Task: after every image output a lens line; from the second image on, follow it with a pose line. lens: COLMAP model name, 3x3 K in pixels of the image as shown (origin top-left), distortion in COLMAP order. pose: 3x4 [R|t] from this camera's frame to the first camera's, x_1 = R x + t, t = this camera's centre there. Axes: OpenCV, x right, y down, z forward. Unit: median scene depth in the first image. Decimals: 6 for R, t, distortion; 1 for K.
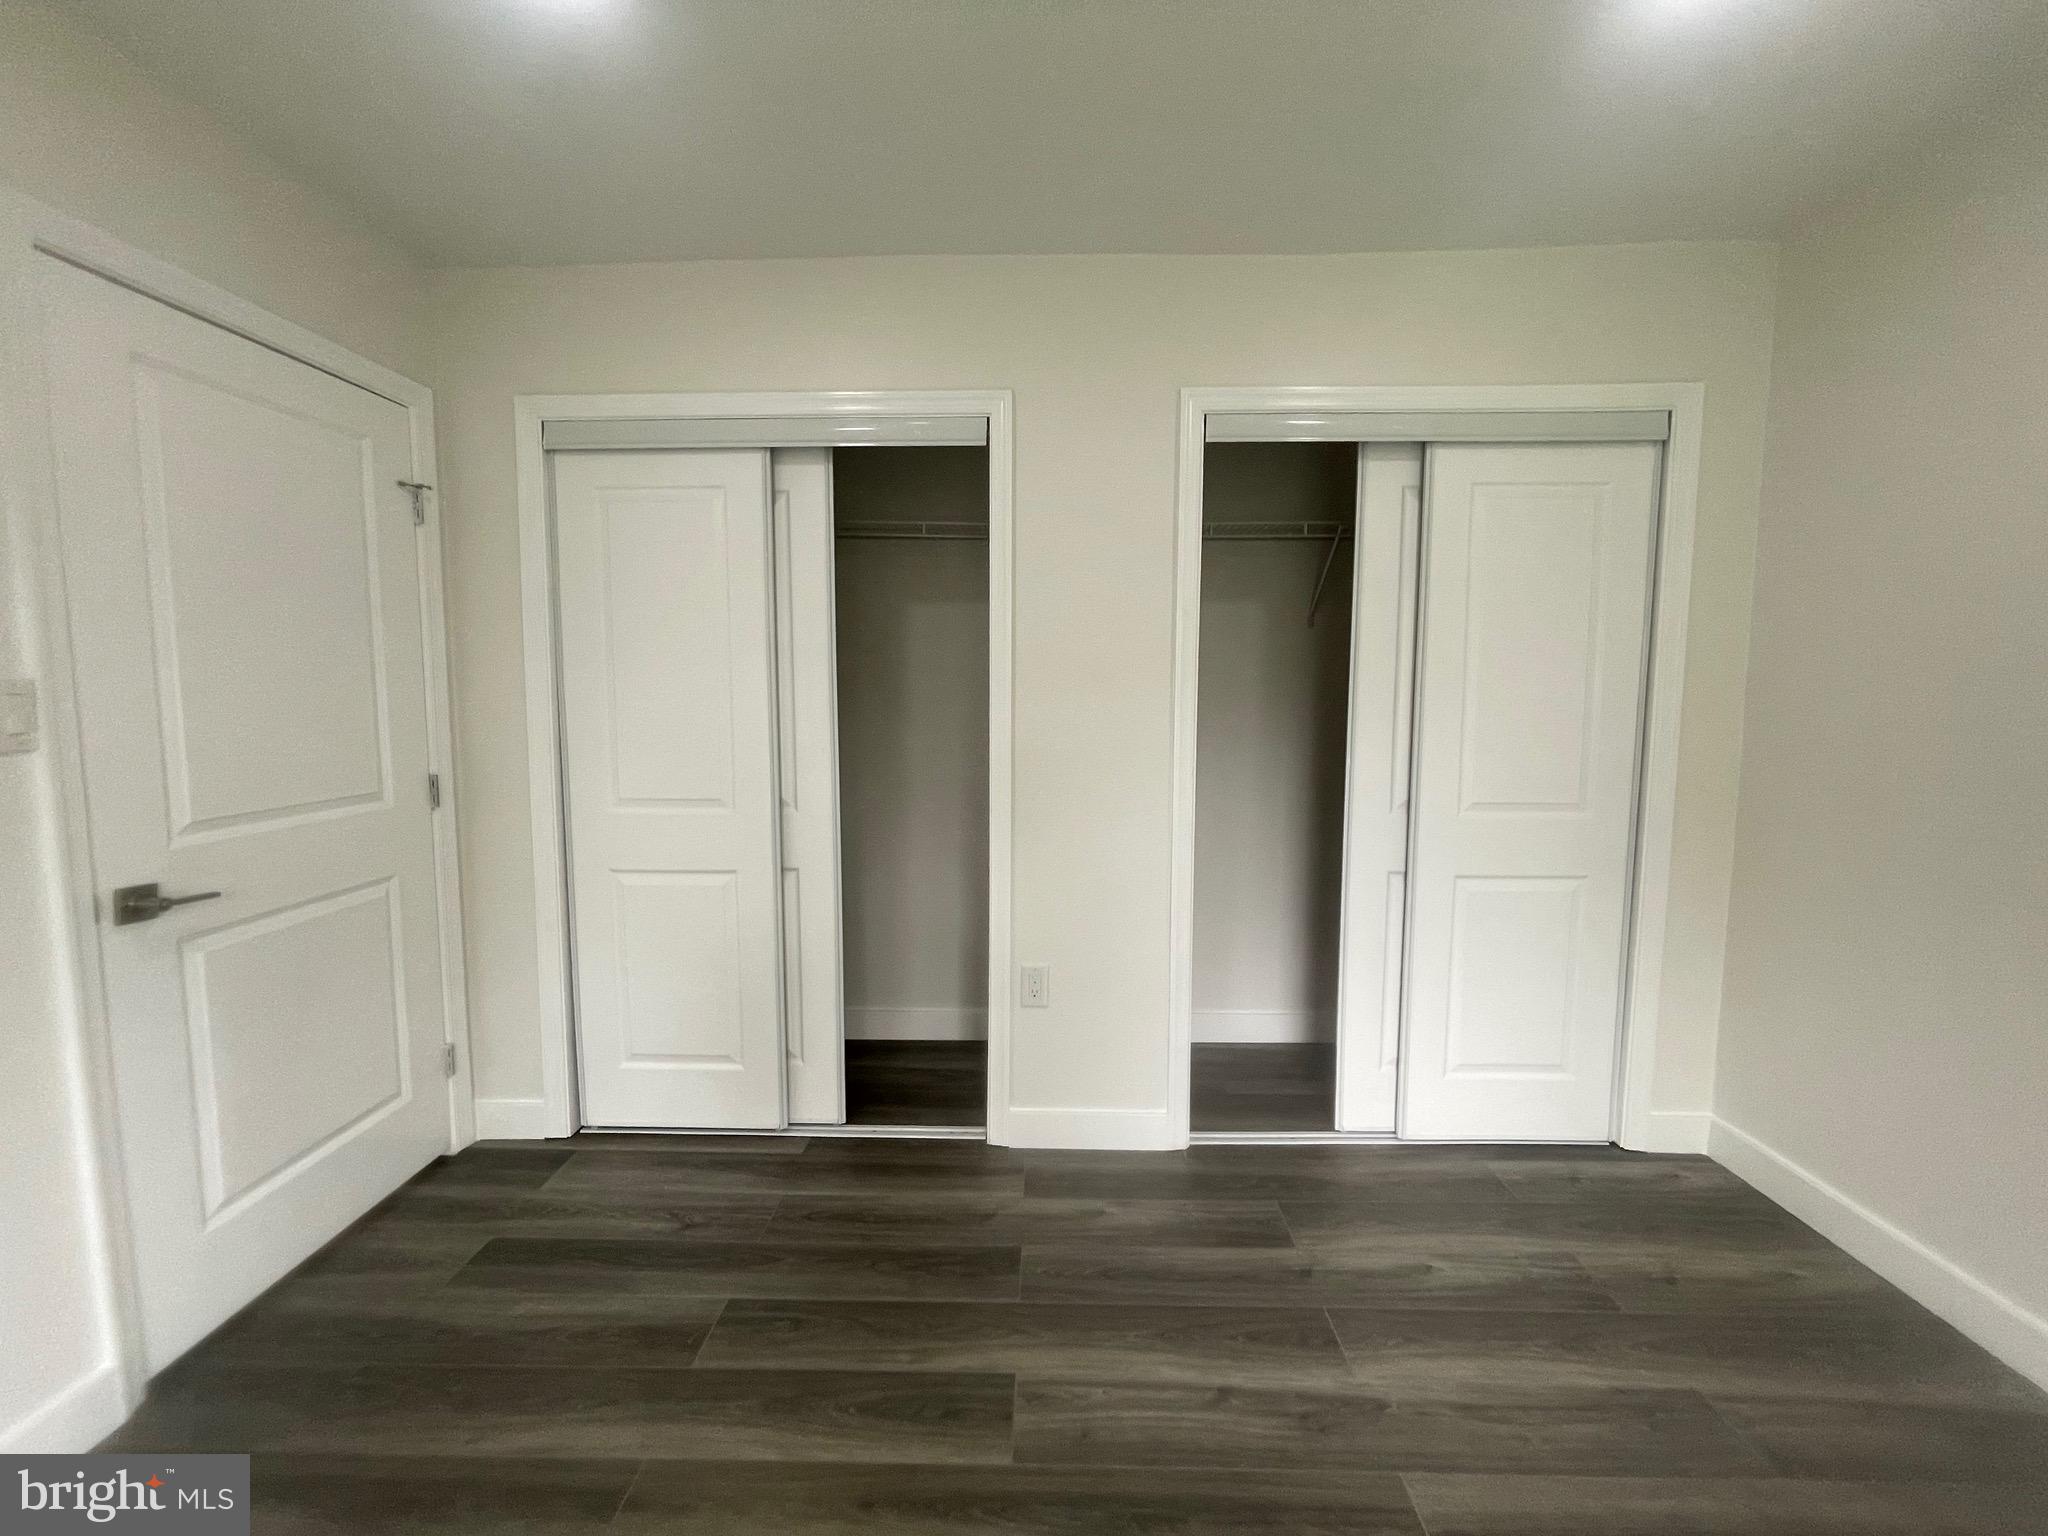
lens RADIAL K [[832.5, 0, 1031.2], [0, 832.5, 766.4], [0, 0, 1]] dist [-0.007994, 0.003690]
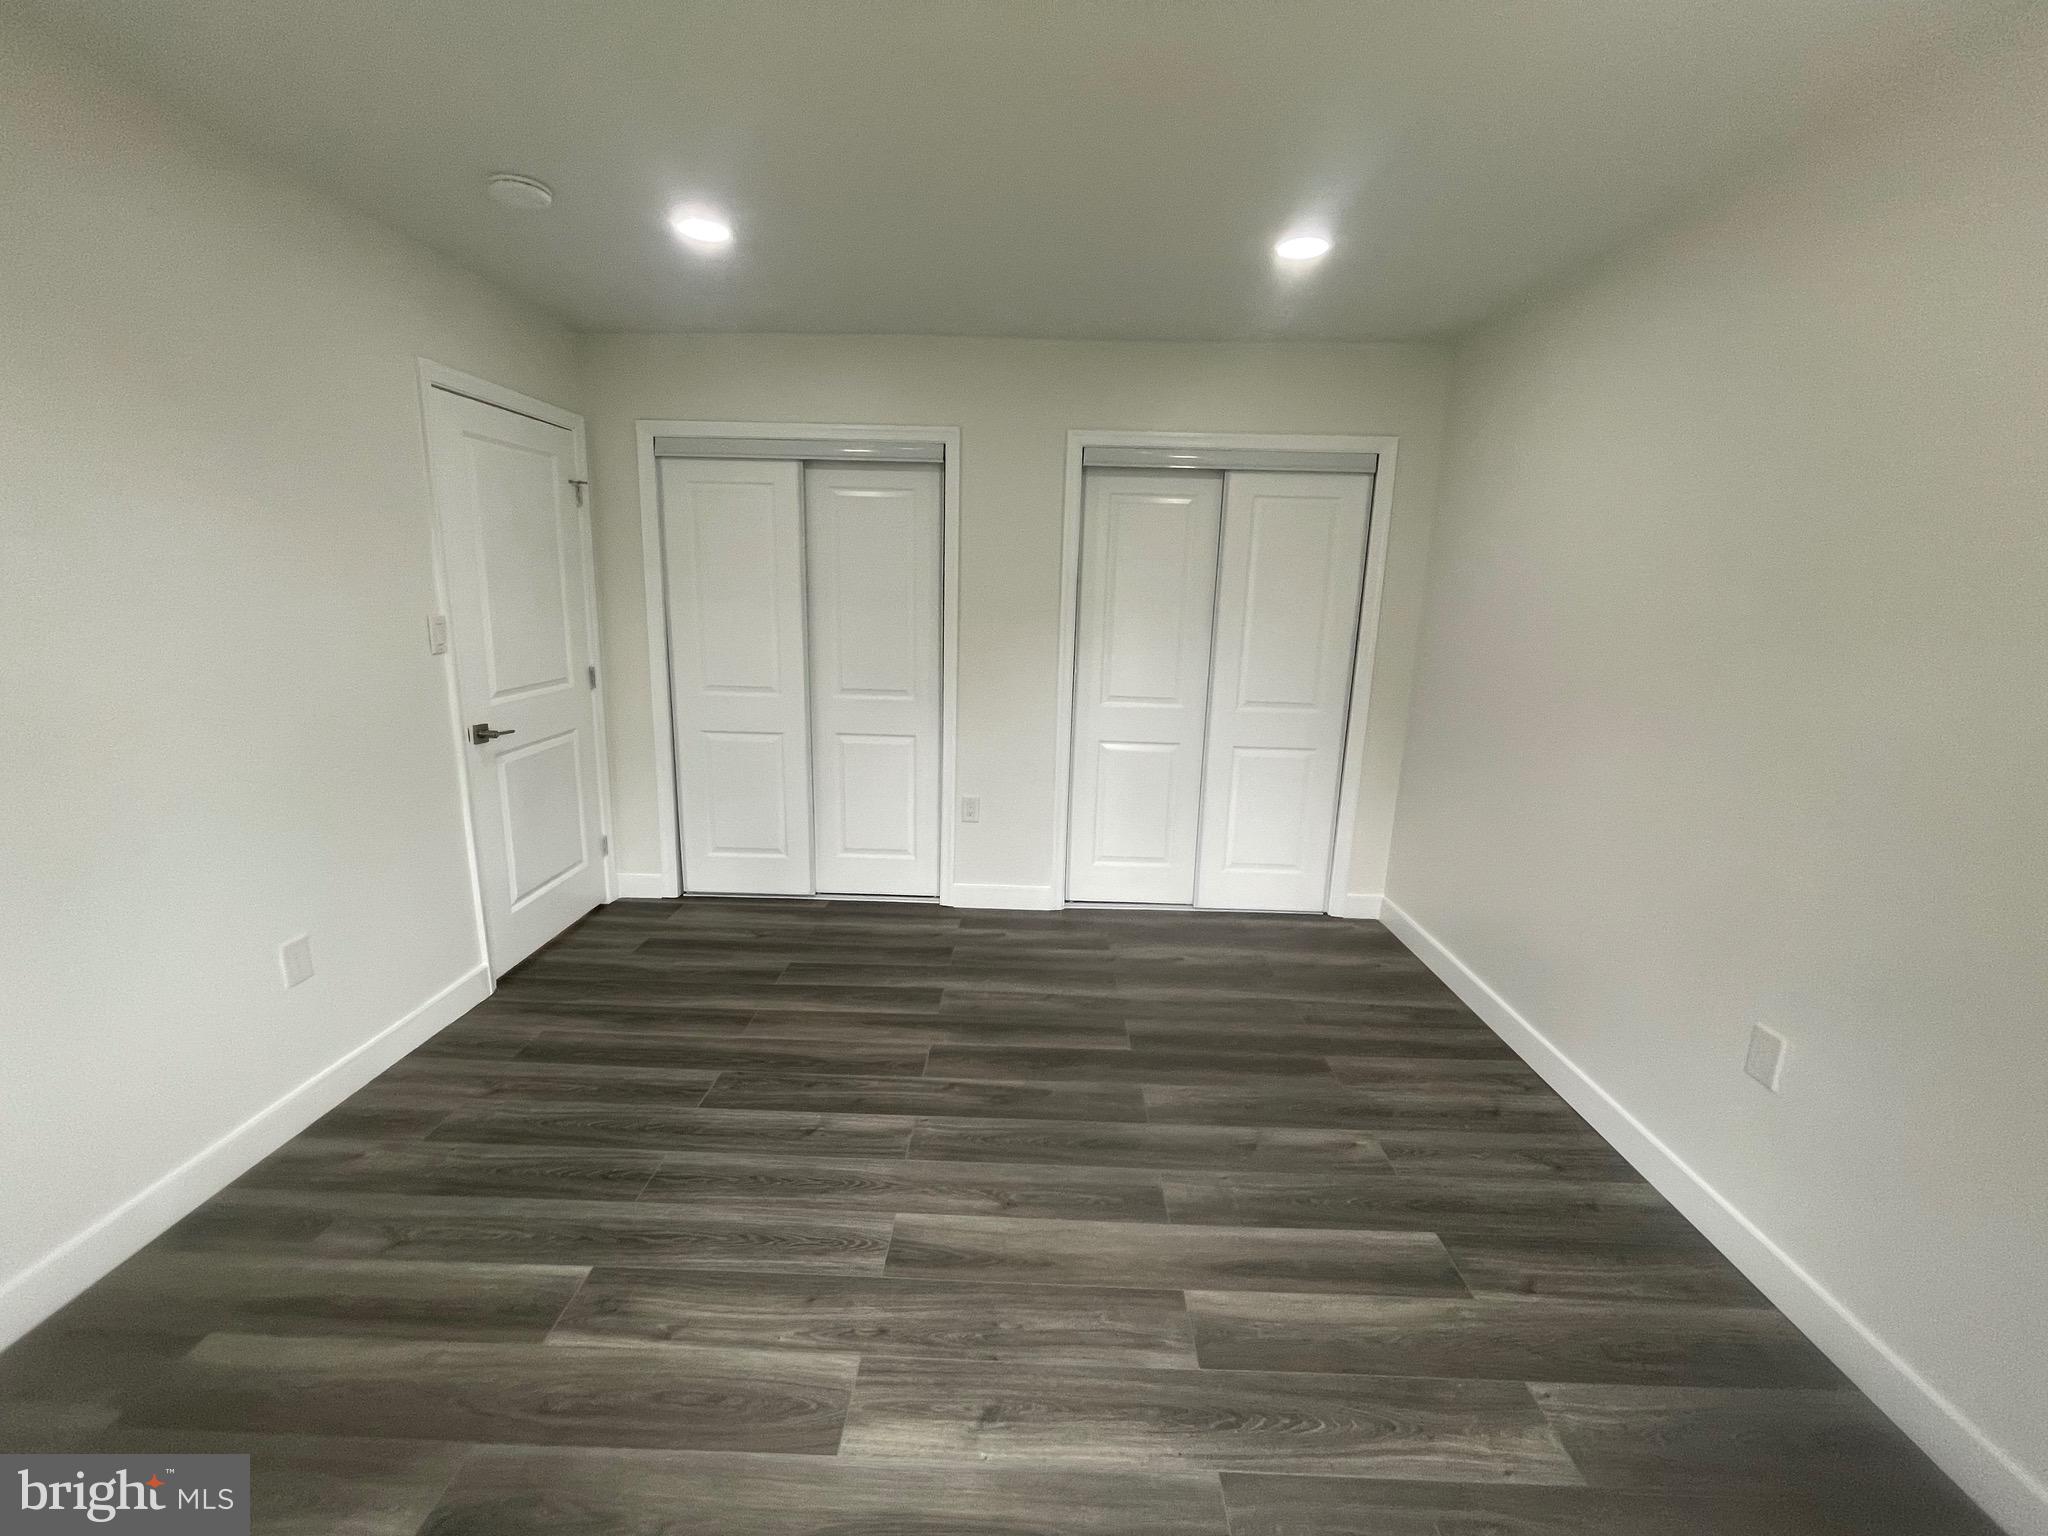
lens RADIAL K [[832.5, 0, 1030.9], [0, 832.5, 759.9], [0, 0, 1]] dist [-0.007994, 0.003690]
pose [[0.999640, 0.023271, 0.013349, 0.119865], [-0.024623, 0.993389, 0.112124, -0.014559], [-0.010652, -0.112413, 0.993604, -0.711446]]
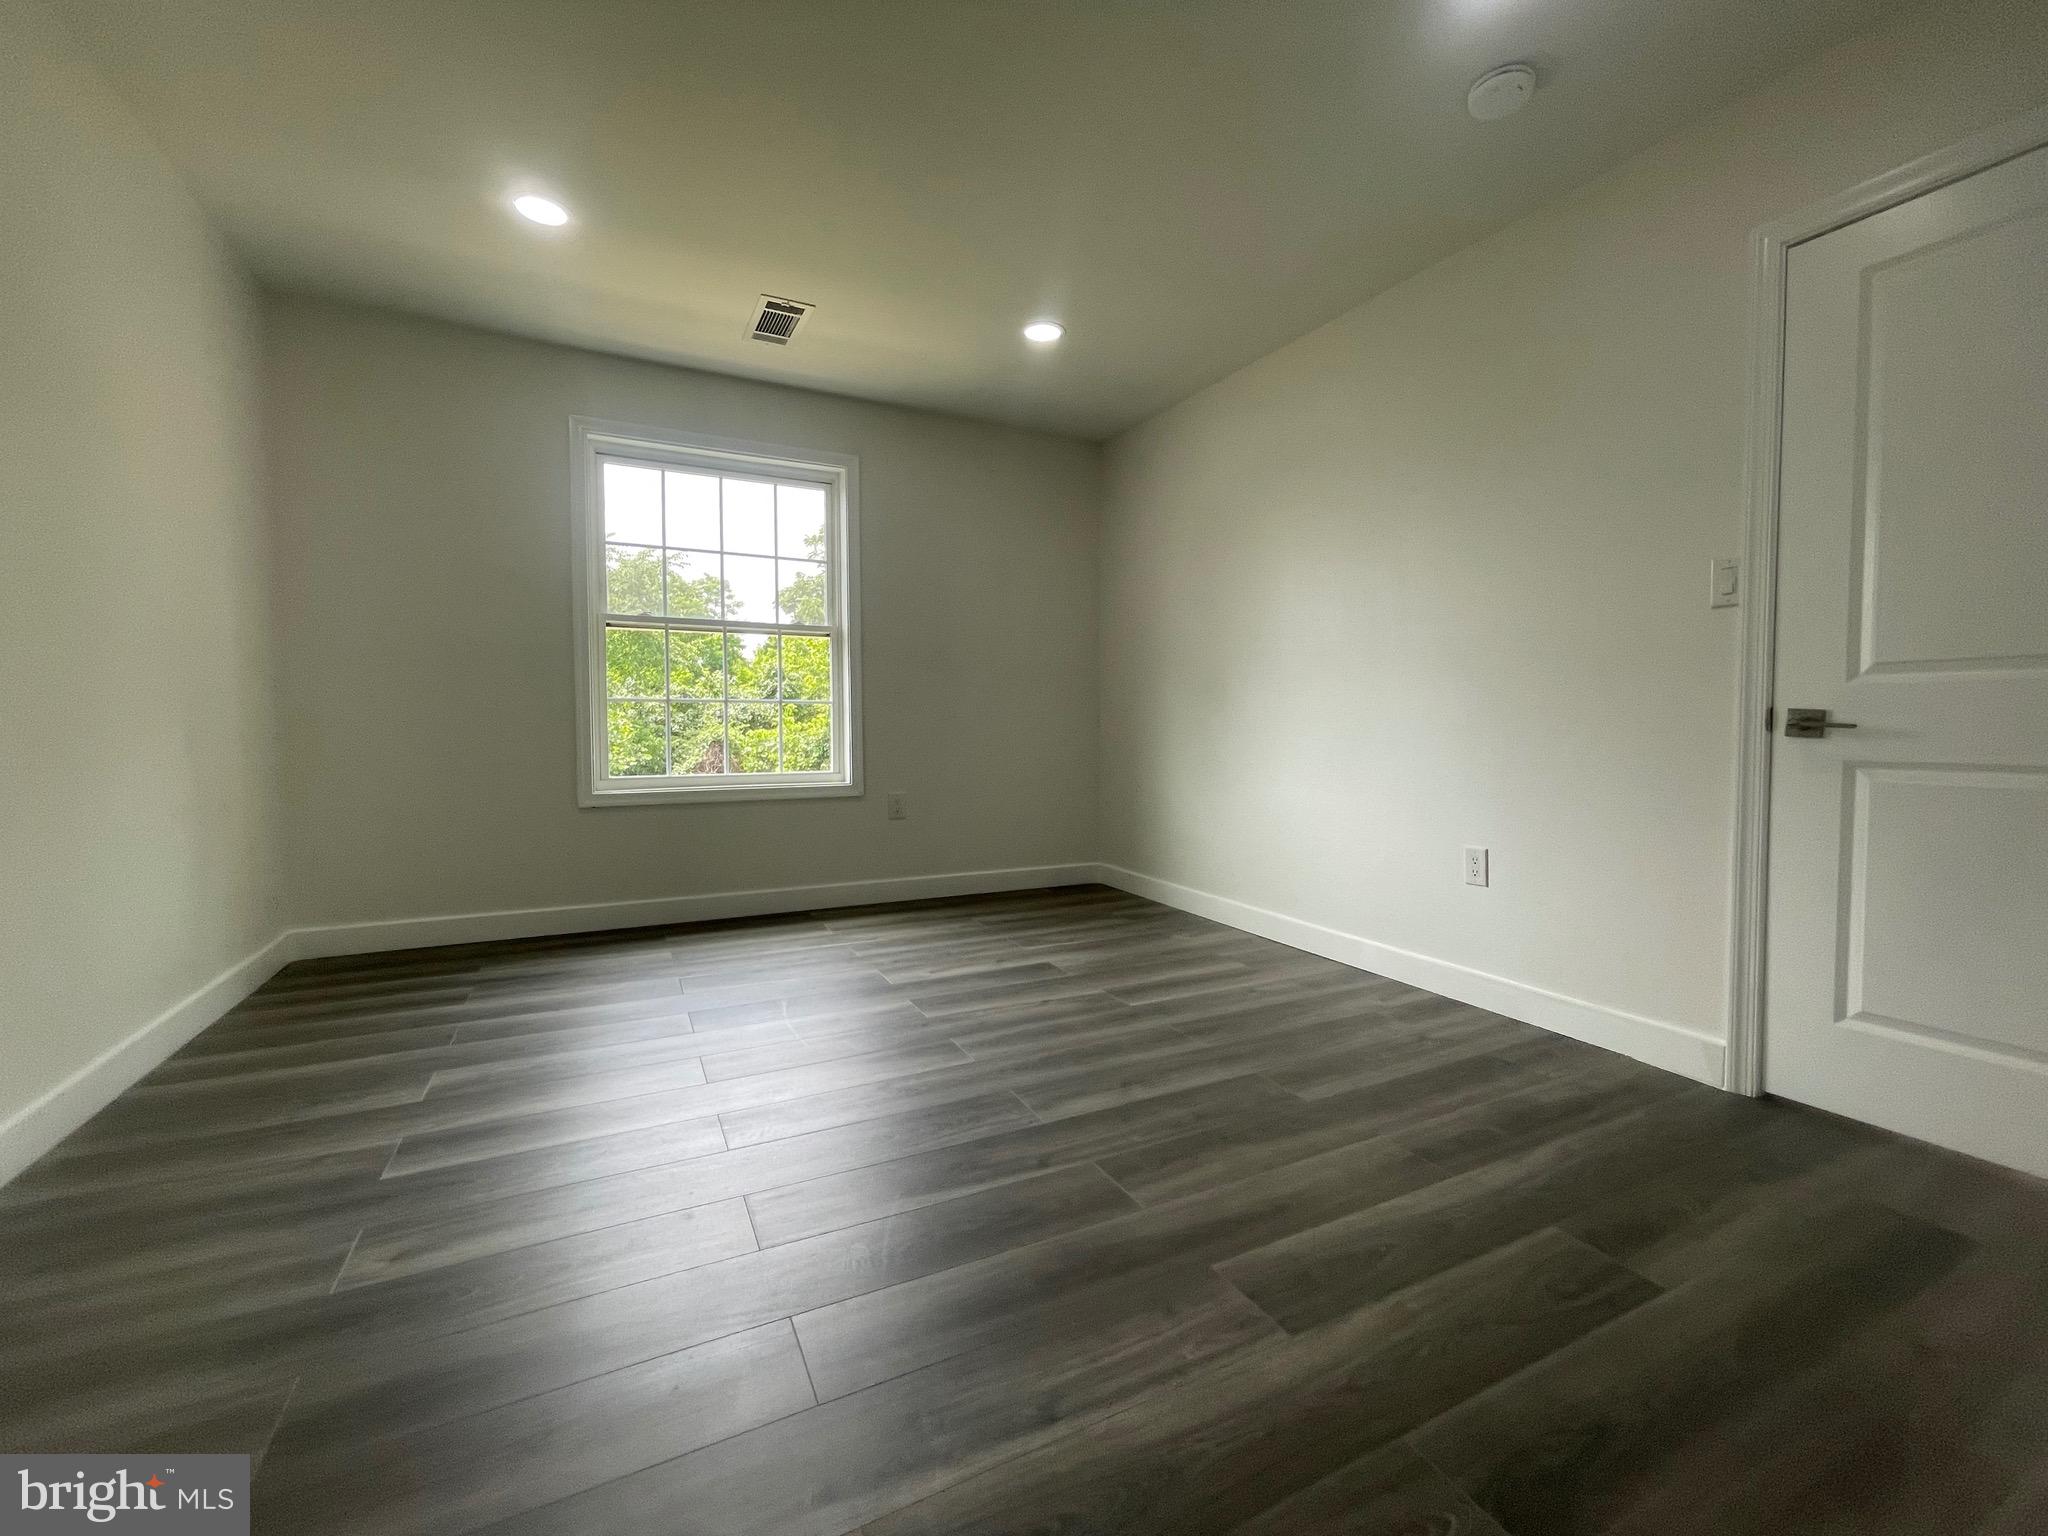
lens RADIAL K [[832.5, 0, 1029.8], [0, 832.5, 760.4], [0, 0, 1]] dist [-0.007994, 0.003690]
pose [[-0.880707, 0.015181, -0.473417, 0.453767], [-0.048667, 0.991296, 0.122324, 0.098065], [0.471154, 0.130772, -0.872303, 1.224499]]
